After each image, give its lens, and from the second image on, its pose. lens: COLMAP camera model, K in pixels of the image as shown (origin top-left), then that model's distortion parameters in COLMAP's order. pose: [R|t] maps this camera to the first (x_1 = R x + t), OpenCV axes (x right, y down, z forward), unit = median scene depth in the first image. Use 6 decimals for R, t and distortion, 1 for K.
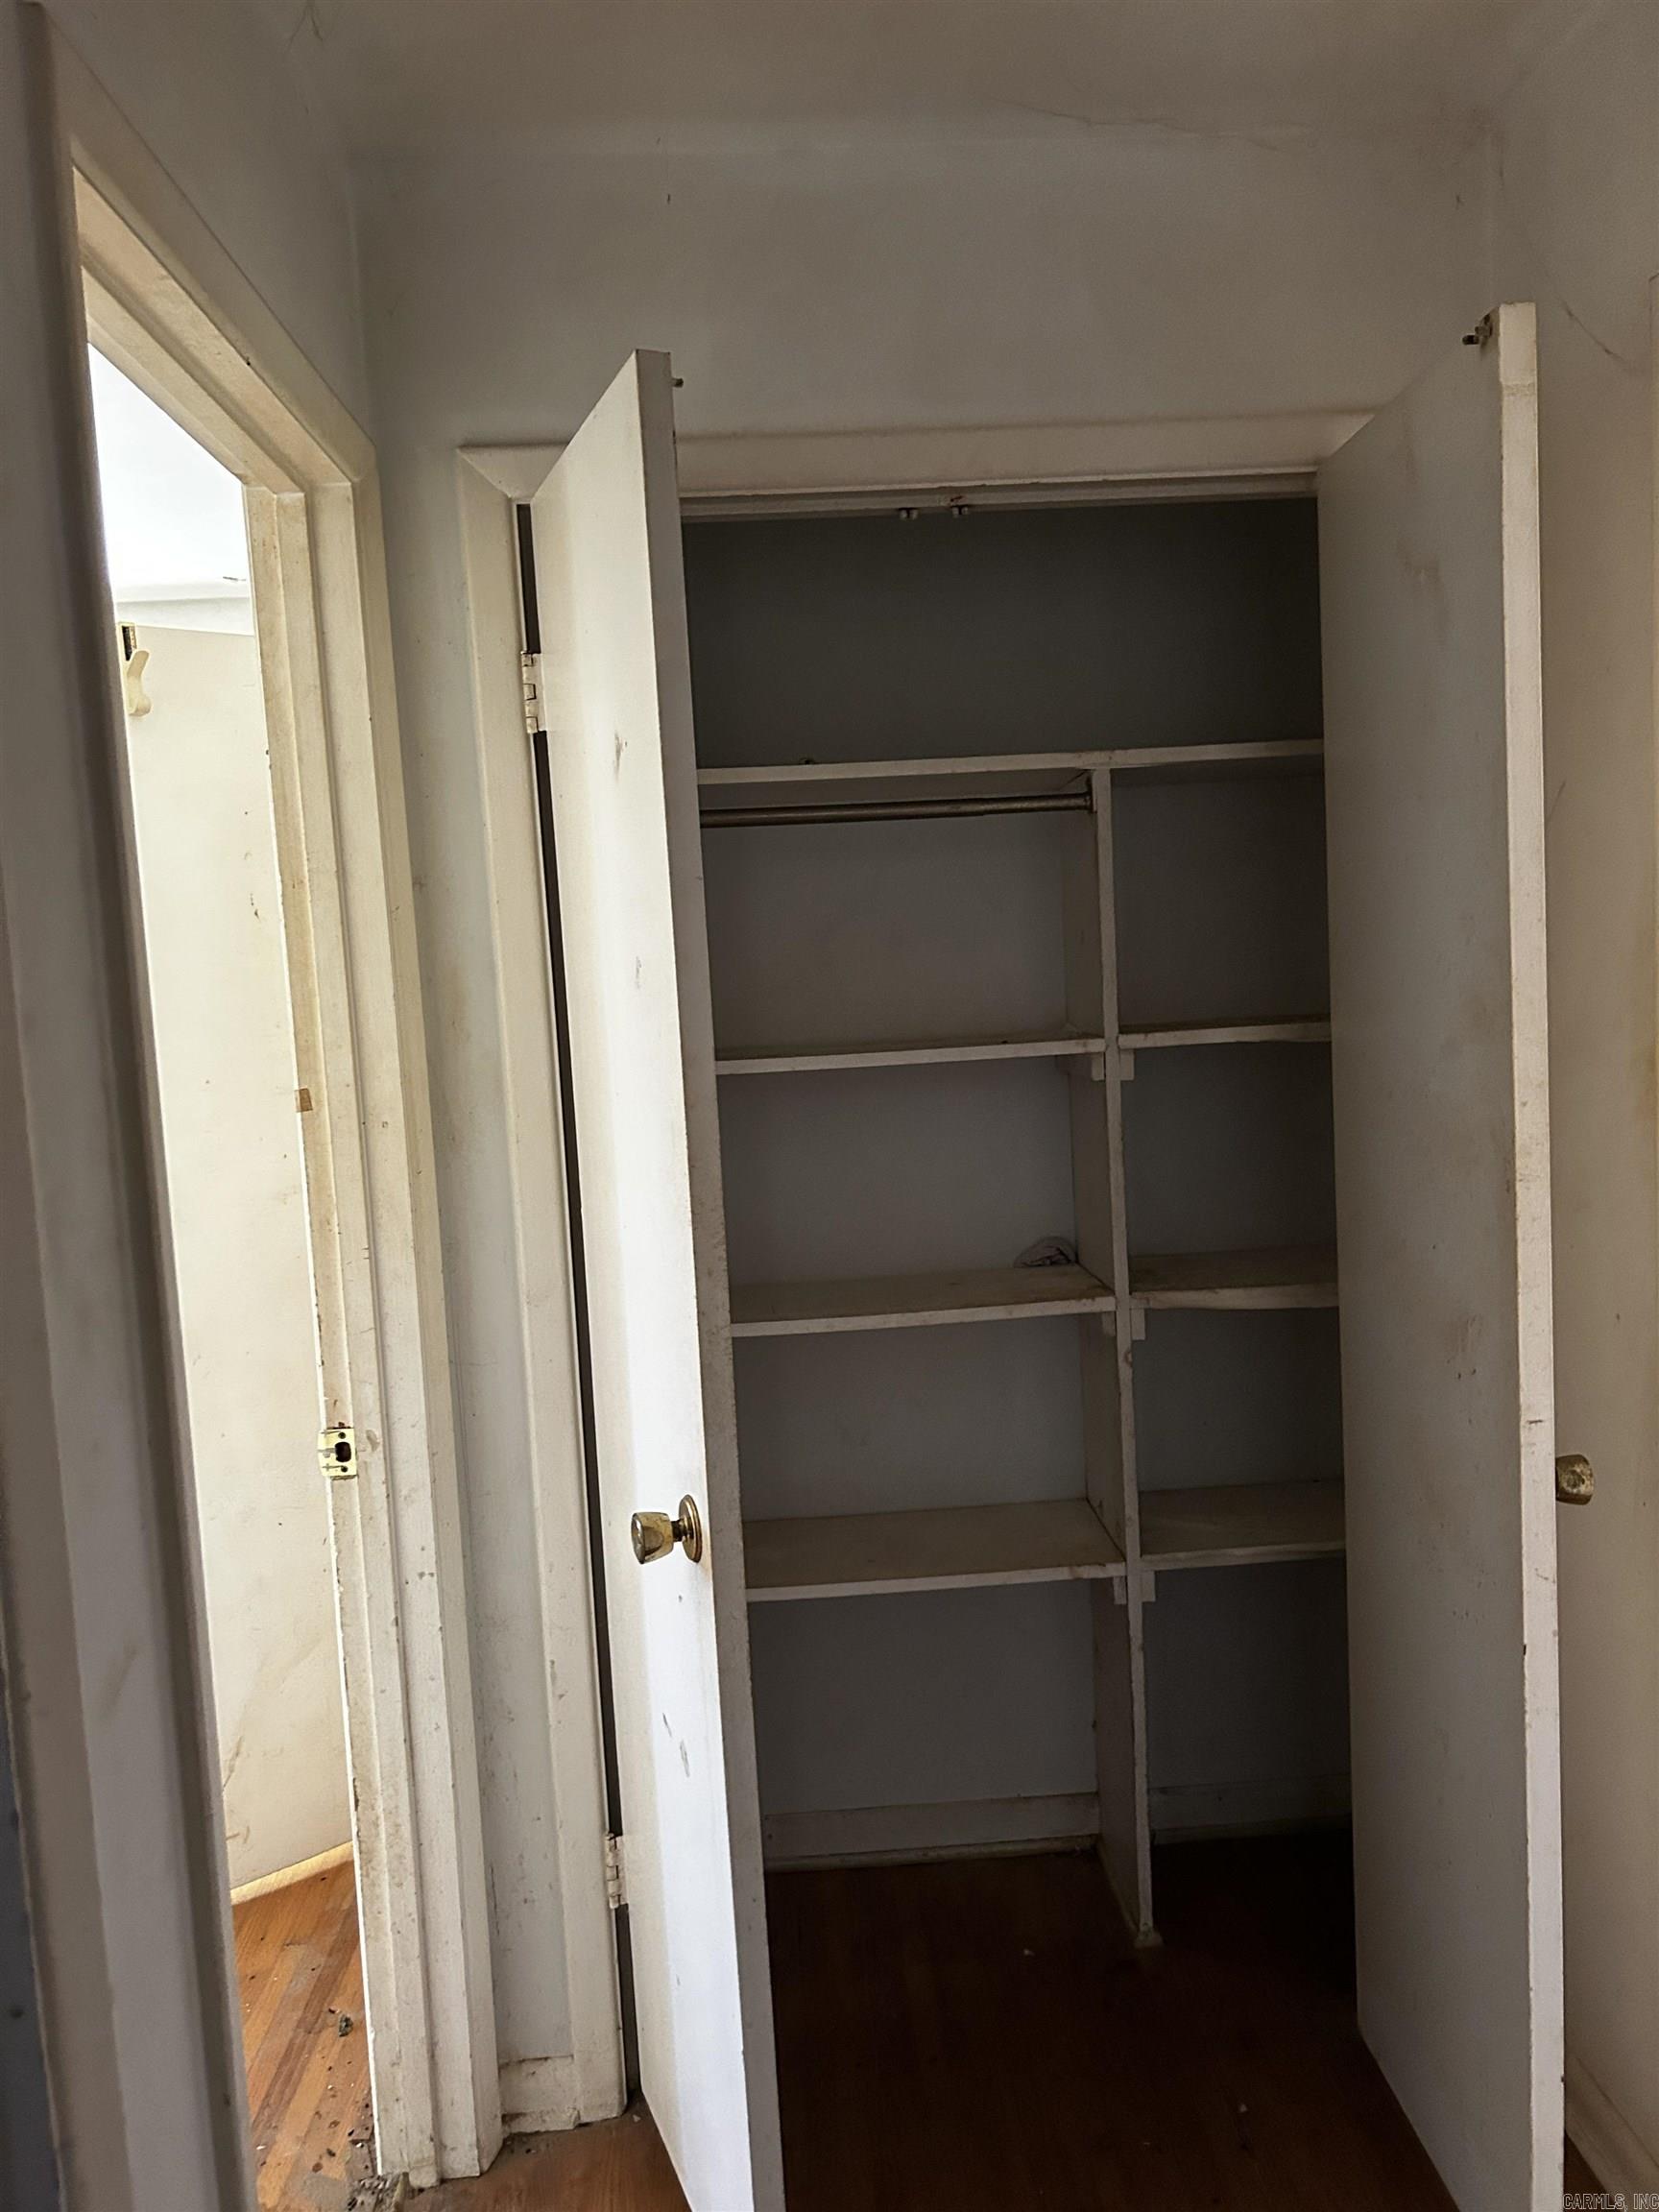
lens RADIAL K [[1664.4, 0, 845.0], [0, 1664.4, 1103.5], [0, 0, 1]] dist [0.023001, -0.018701]
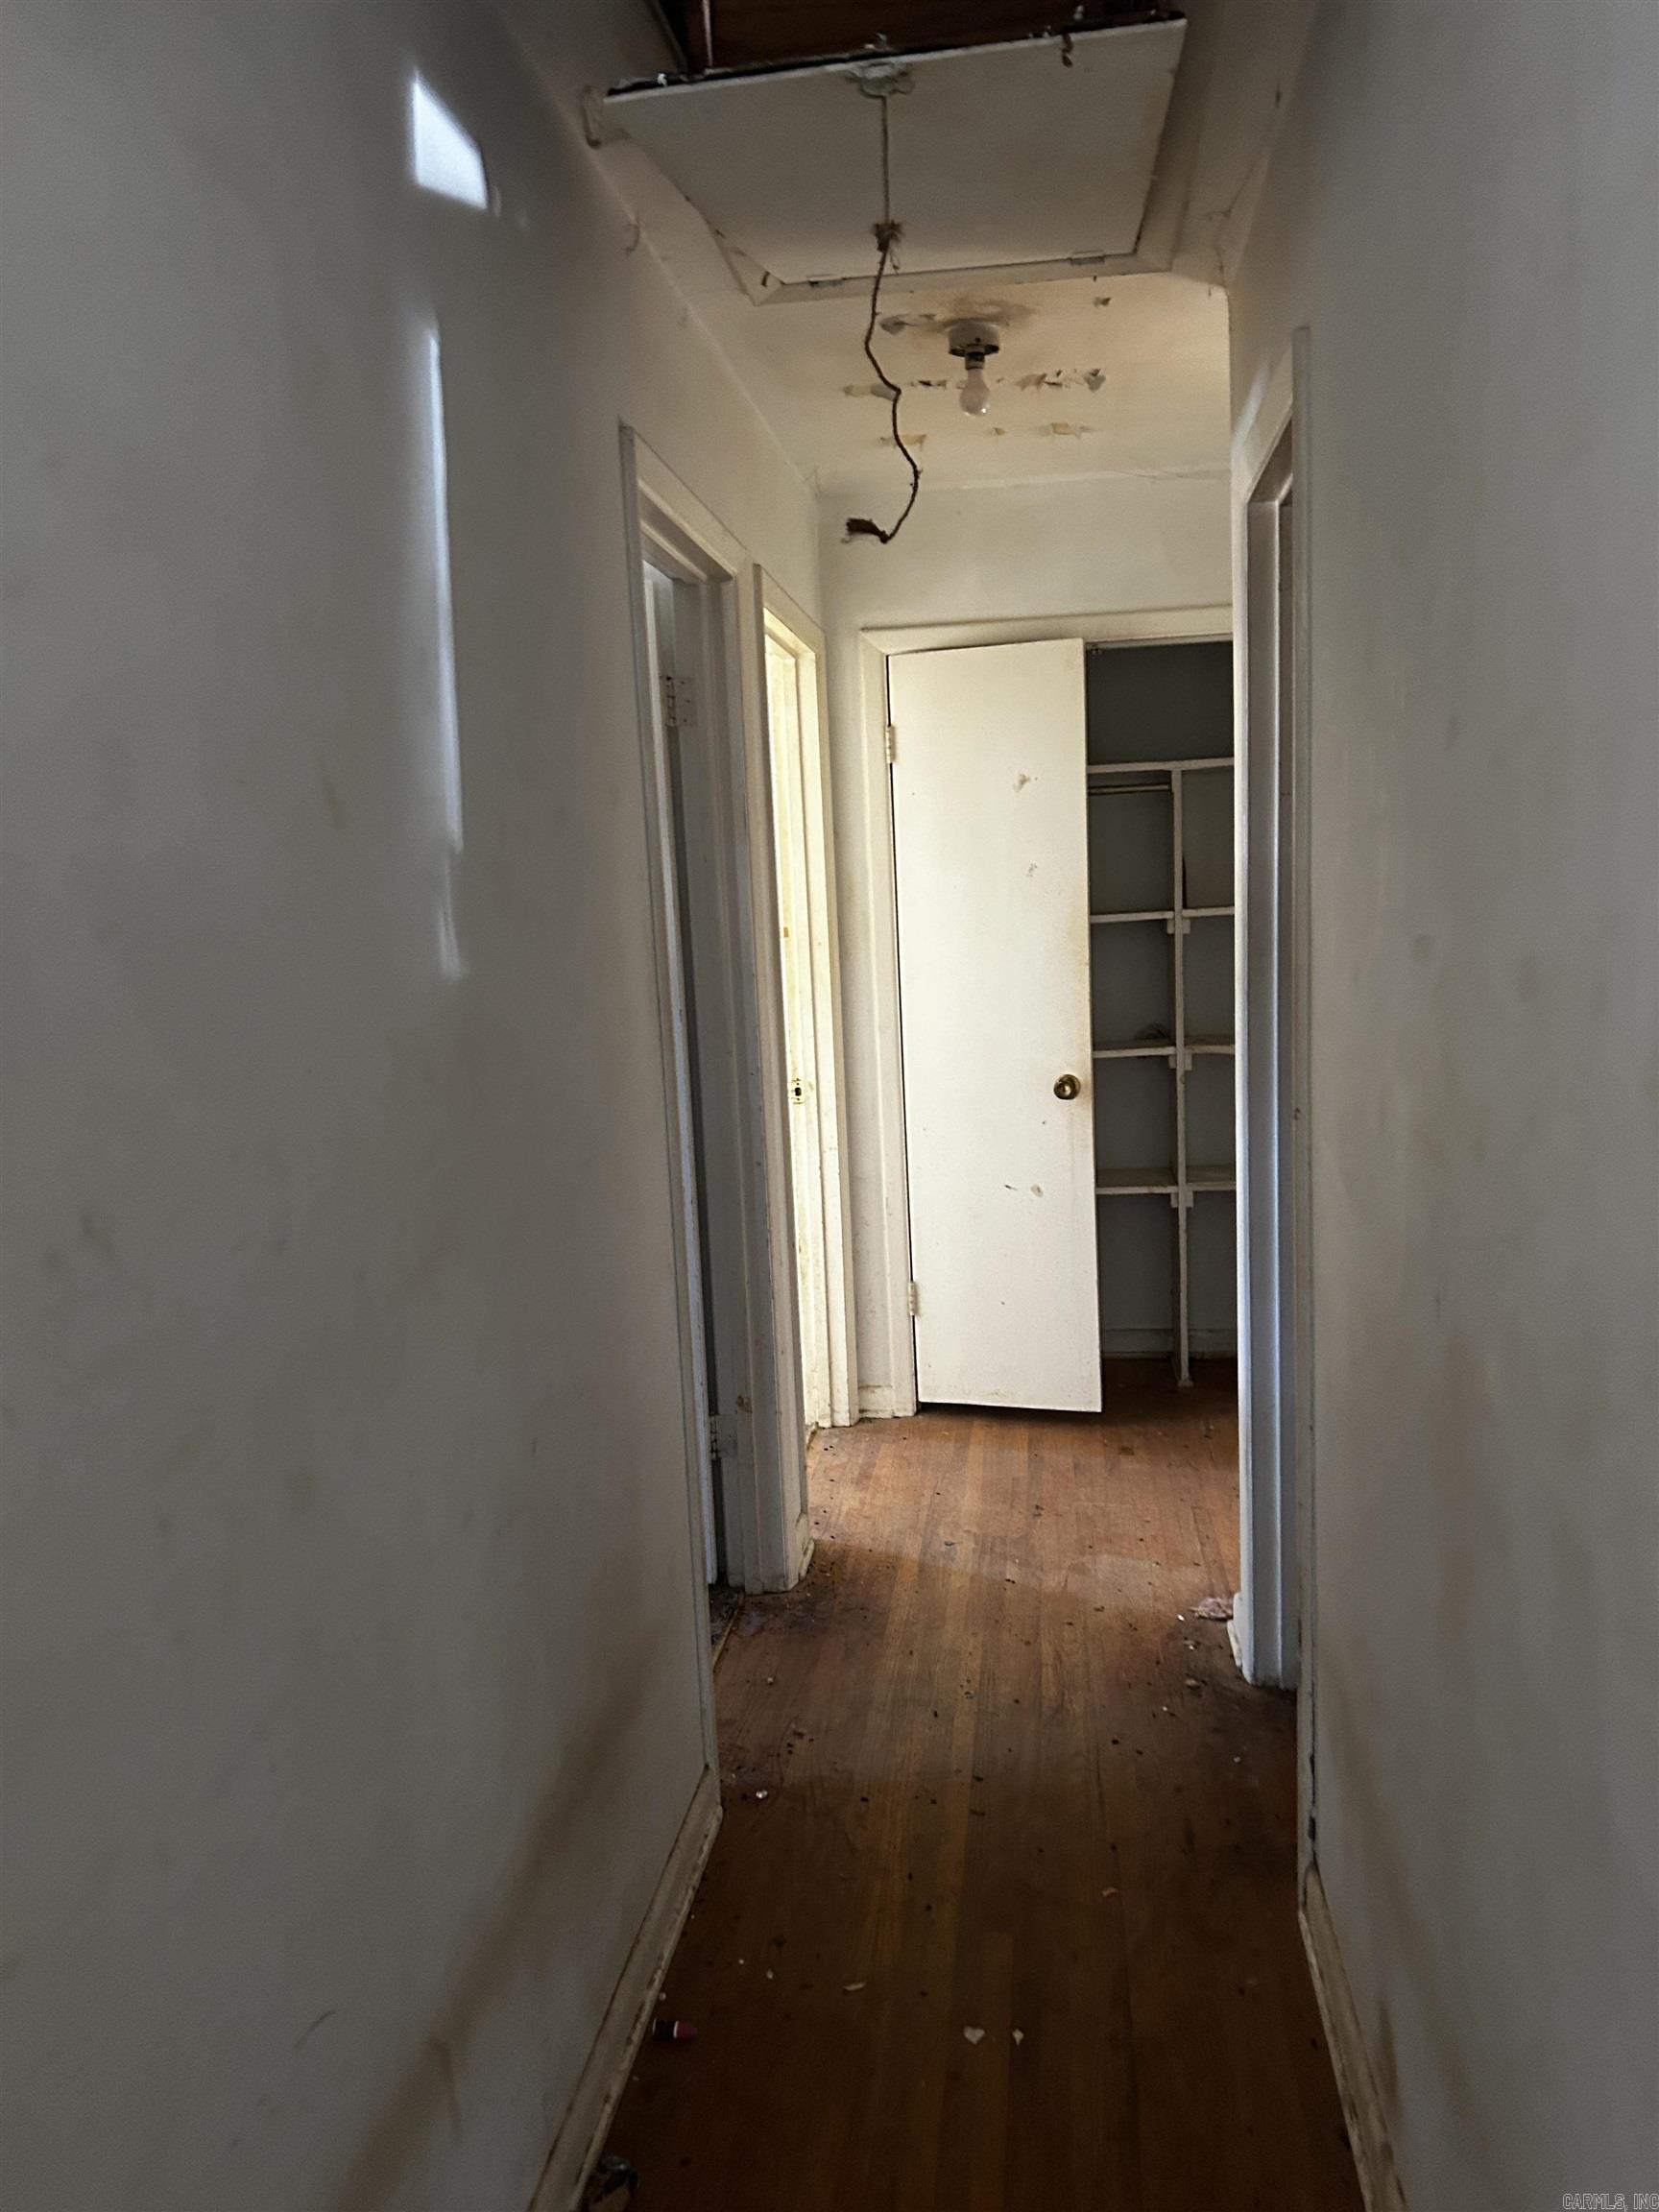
lens RADIAL K [[1664.4, 0, 827.6], [0, 1664.4, 1124.3], [0, 0, 1]] dist [0.023001, -0.018701]
pose [[0.984723, 0.032706, -0.171027, 0.110545], [-0.021527, 0.997533, 0.066815, 0.096426], [0.172790, -0.062113, 0.982998, -1.091787]]
